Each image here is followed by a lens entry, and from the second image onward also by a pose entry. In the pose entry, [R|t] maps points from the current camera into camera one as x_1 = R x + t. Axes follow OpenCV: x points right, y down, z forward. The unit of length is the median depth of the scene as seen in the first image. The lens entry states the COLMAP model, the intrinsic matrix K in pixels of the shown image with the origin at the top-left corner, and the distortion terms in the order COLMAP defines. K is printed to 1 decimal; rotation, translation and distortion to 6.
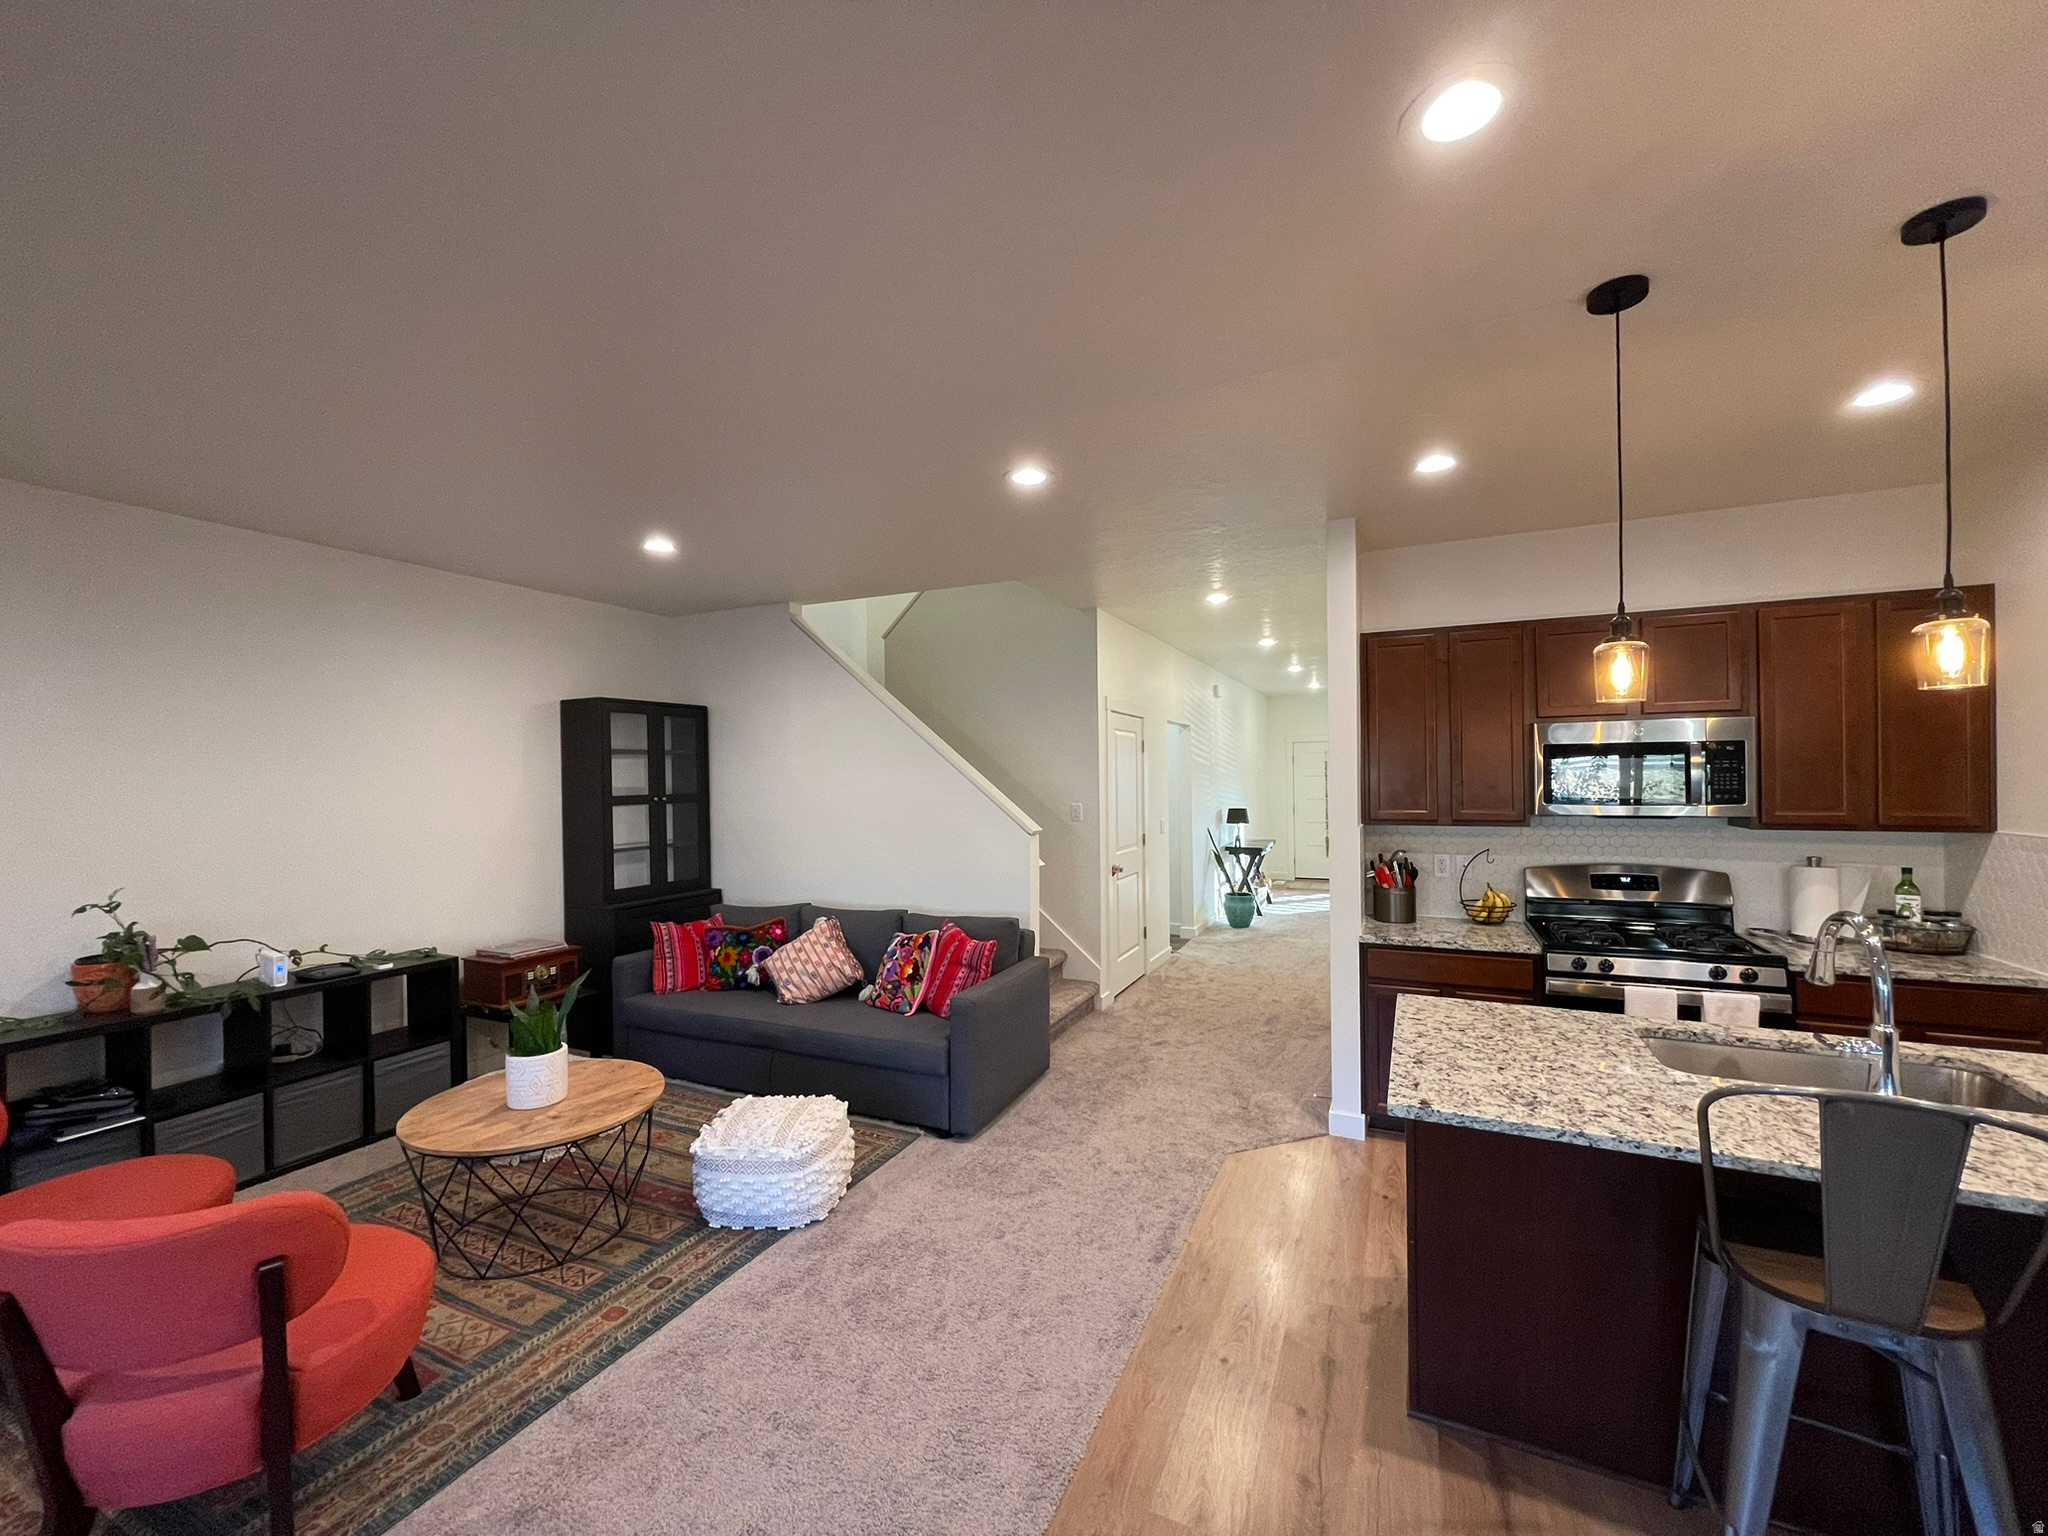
lens RADIAL K [[825.9, 0, 1015.7], [0, 825.9, 771.7], [0, 0, 1]] dist [-0.000666, 0.000075]
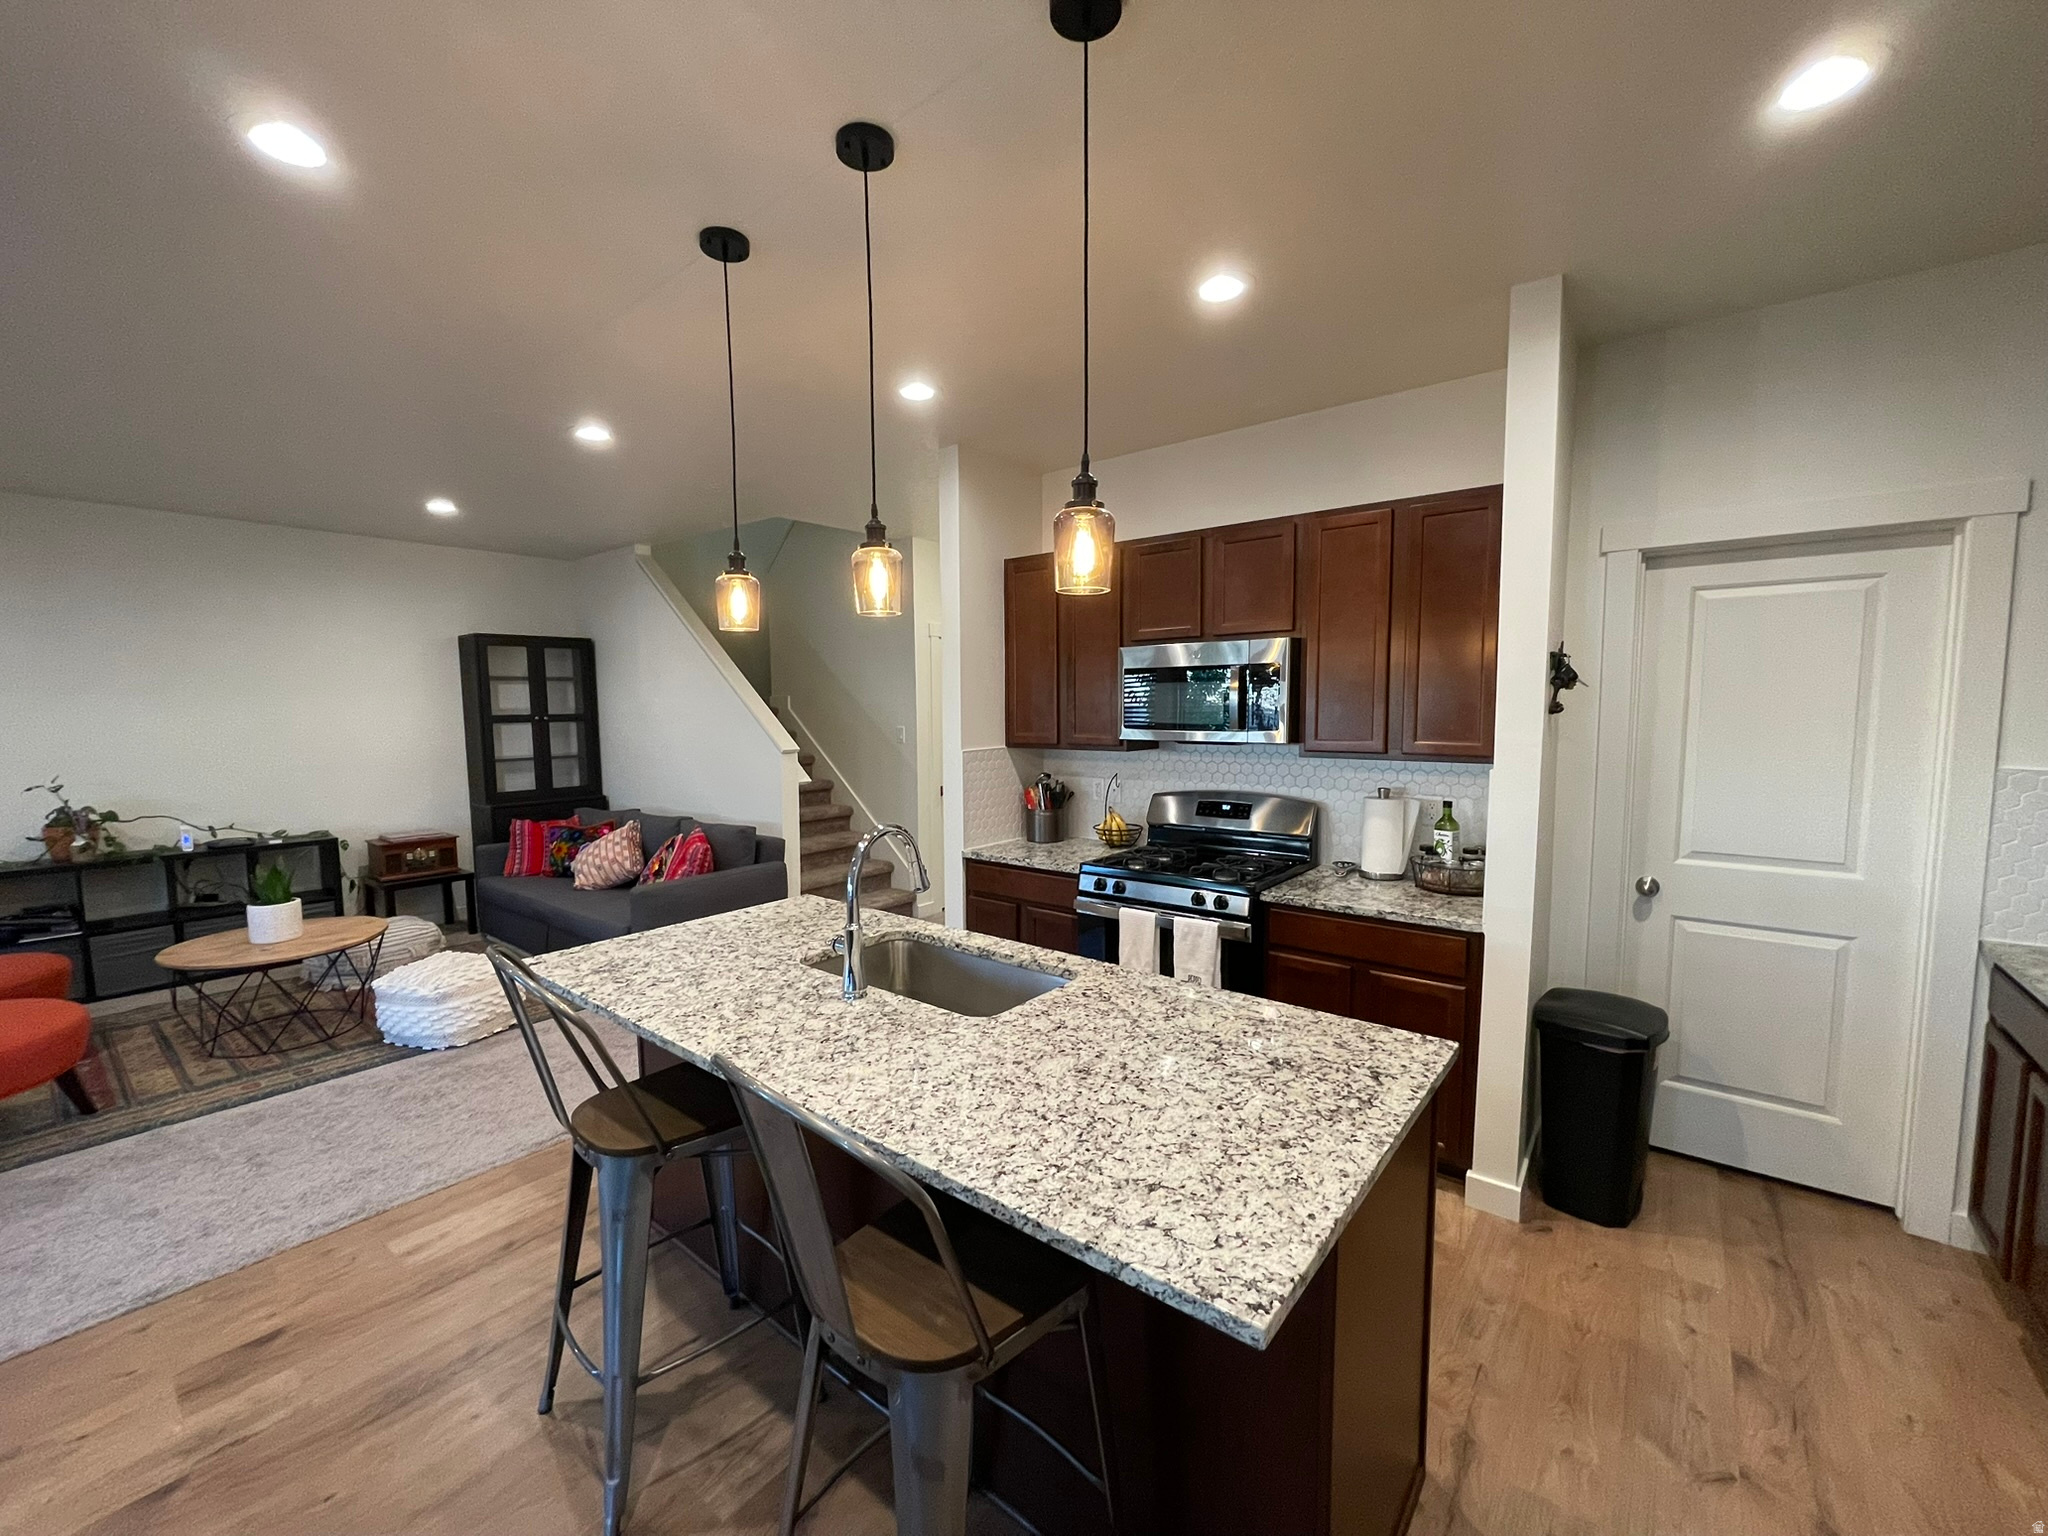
lens RADIAL K [[825.9, 0, 1015.7], [0, 825.9, 771.7], [0, 0, 1]] dist [-0.000666, 0.000075]
pose [[0.972981, 0.023304, -0.229704, 0.714439], [-0.002799, 0.996011, 0.089192, 0.002109], [0.230867, -0.086139, 0.969165, -0.001420]]
